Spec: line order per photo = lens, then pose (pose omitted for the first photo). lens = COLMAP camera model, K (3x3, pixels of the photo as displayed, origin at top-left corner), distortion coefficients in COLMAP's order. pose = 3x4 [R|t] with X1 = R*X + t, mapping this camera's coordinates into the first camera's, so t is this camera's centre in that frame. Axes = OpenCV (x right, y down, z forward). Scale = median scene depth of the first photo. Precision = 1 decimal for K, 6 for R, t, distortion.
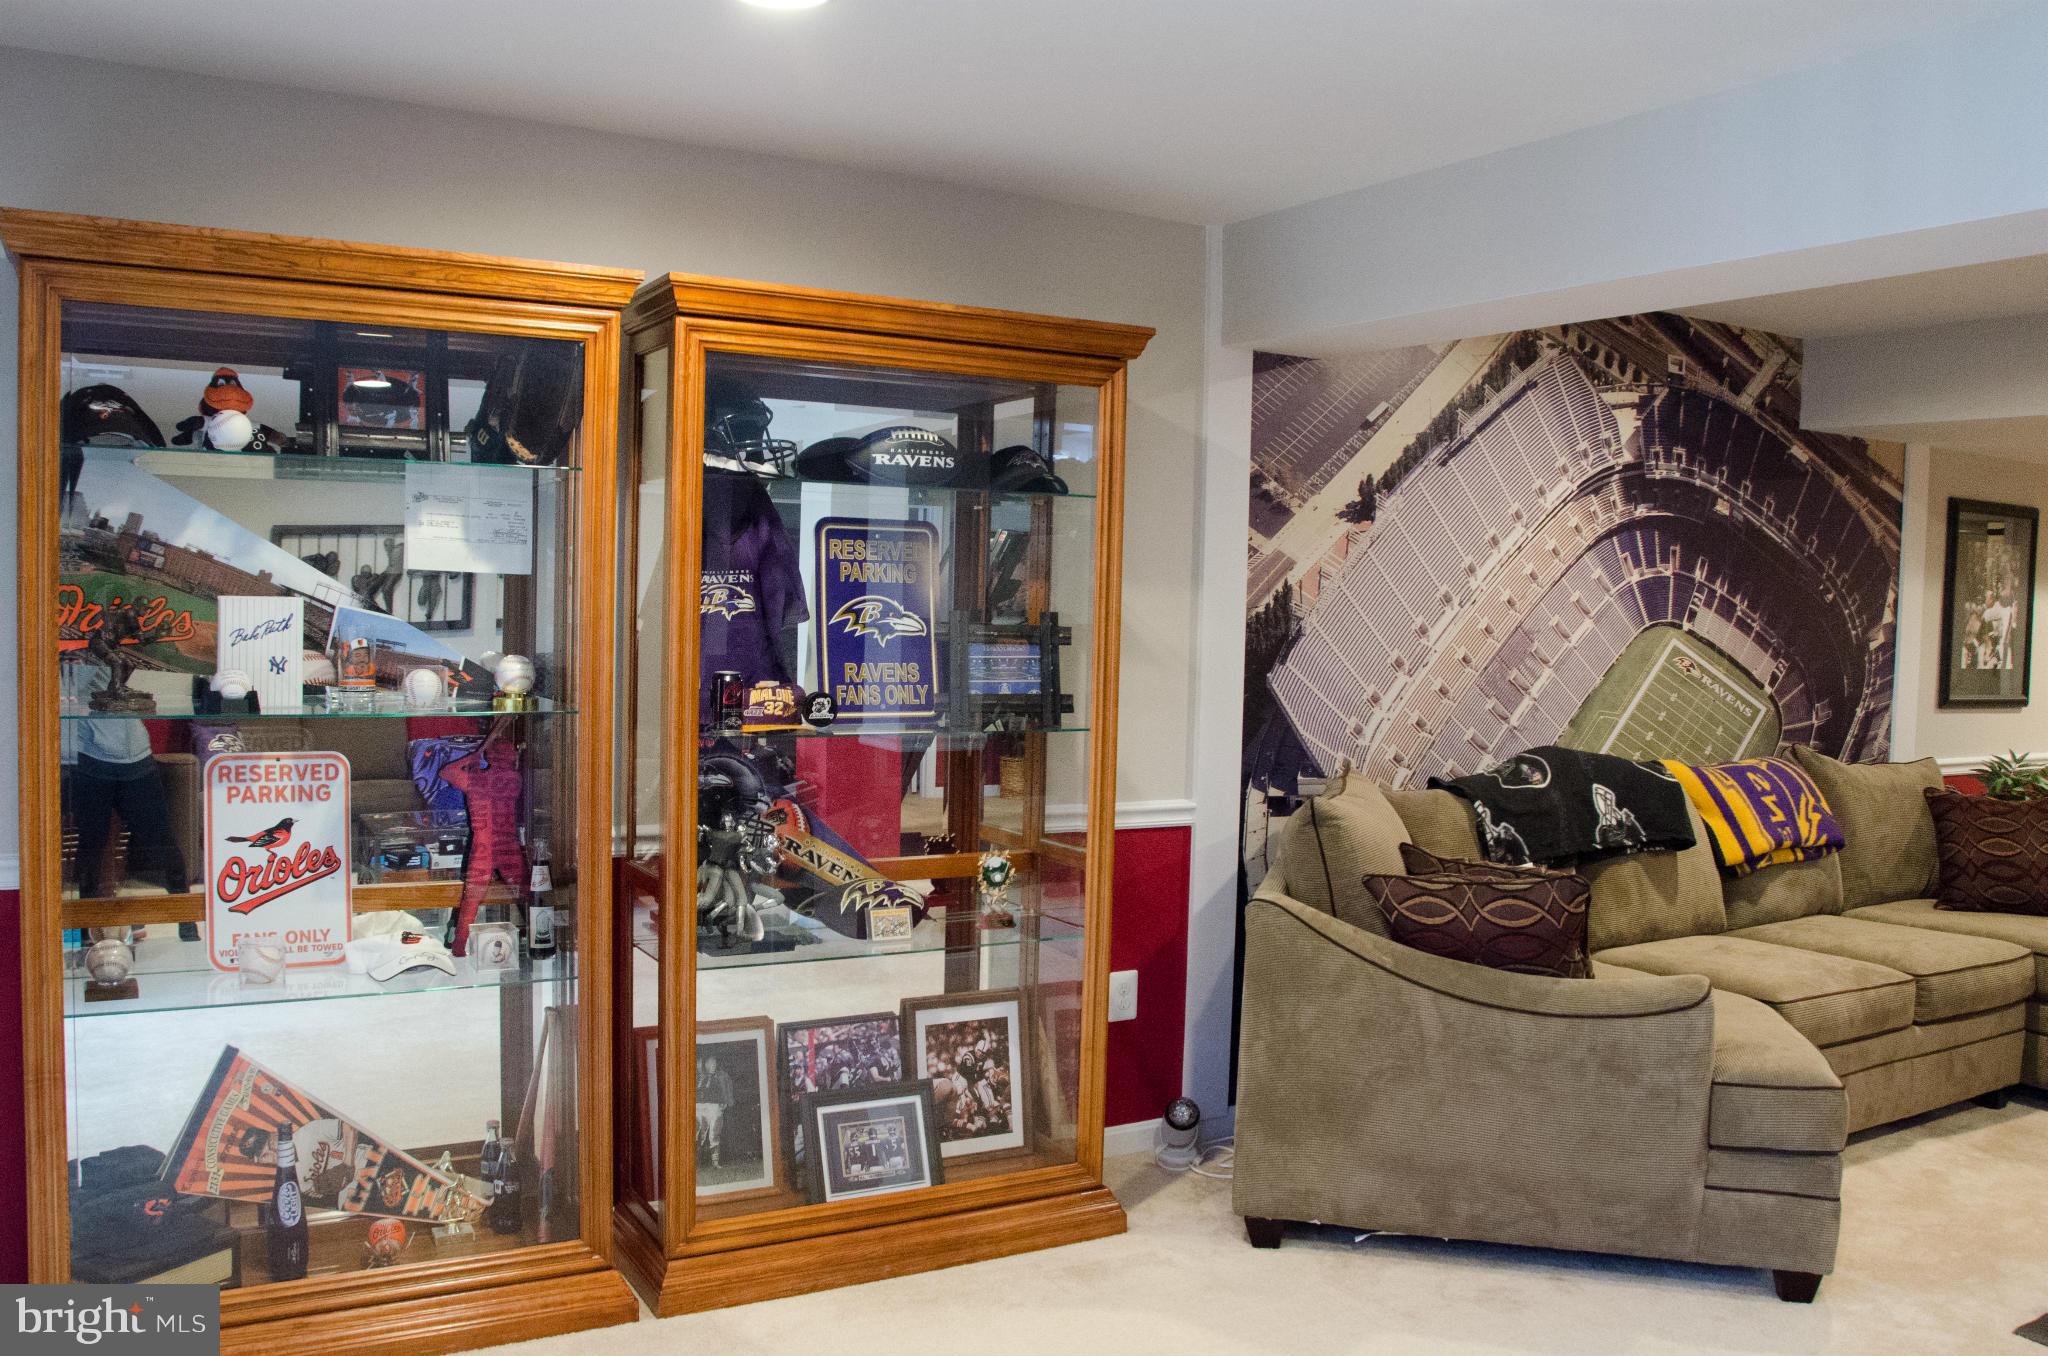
lens RADIAL K [[1594.9, 0, 1018.0], [0, 1594.9, 671.1], [0, 0, 1]] dist [-0.130845, 0.072527]
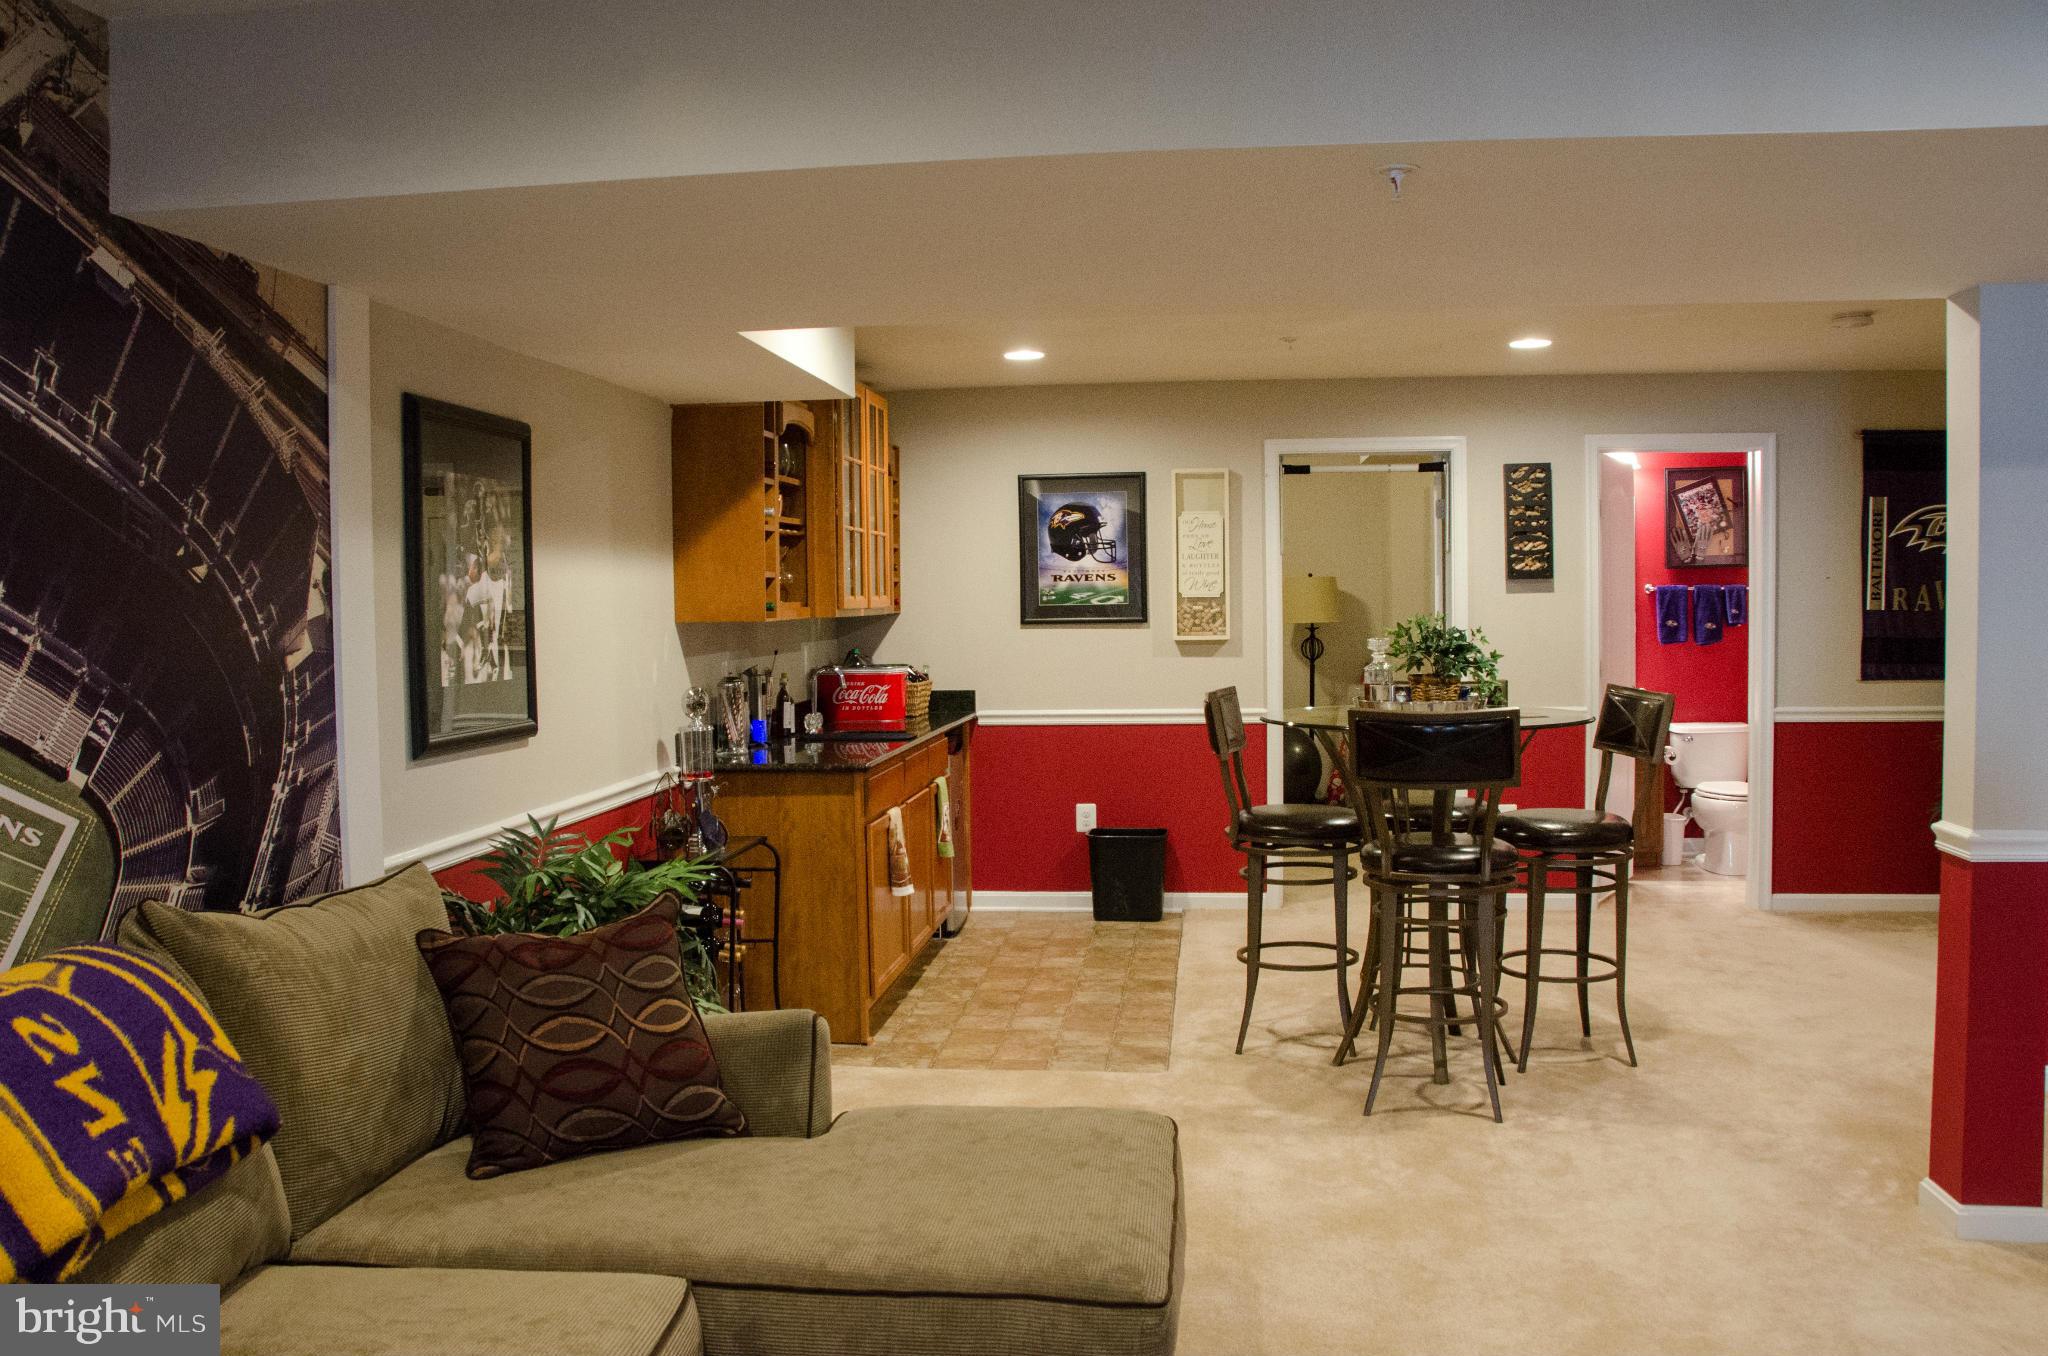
lens RADIAL K [[1594.9, 0, 1030.6], [0, 1594.9, 678.0], [0, 0, 1]] dist [-0.130845, 0.072527]
pose [[0.579174, -0.076578, 0.811599, 0.279130], [0.067657, 0.996659, 0.045758, -0.018845], [-0.812392, 0.028409, 0.582420, 0.503772]]
